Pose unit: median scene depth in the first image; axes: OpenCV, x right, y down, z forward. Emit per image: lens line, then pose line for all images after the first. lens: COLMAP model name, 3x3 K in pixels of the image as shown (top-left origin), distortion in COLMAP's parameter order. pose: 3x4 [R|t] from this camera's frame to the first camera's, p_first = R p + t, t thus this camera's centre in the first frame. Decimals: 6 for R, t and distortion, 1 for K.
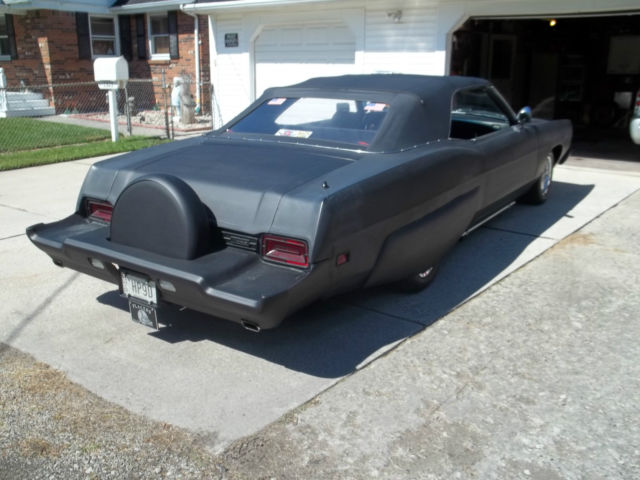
lens RADIAL K [[630.4, 0, 318.2], [0, 630.4, 254.1], [0, 0, 1]] dist [-0.106742, 0.172285]
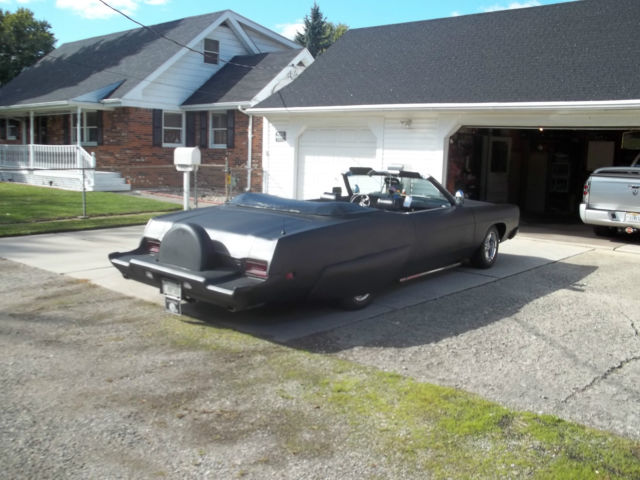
lens RADIAL K [[564.1, 0, 371.9], [0, 564.1, 240.6], [0, 0, 1]] dist [-0.051503, 0.002695]
pose [[0.998874, 0.024122, 0.040853, 0.006679], [-0.017973, 0.989314, -0.144689, 0.032560], [-0.043906, 0.143792, 0.988633, -0.123206]]
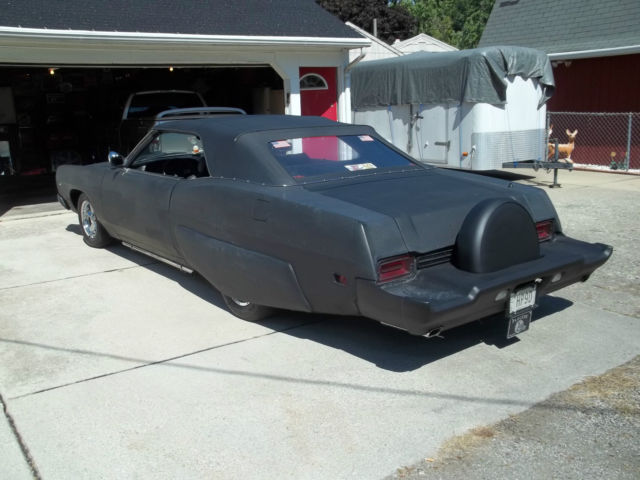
lens RADIAL K [[630.4, 0, 318.2], [0, 630.4, 254.1], [0, 0, 1]] dist [-0.106742, 0.172285]
pose [[0.291993, -0.236417, 0.926740, -0.435480], [0.312360, 0.939407, 0.141231, -0.089973], [-0.903975, 0.248237, 0.348148, 0.289876]]
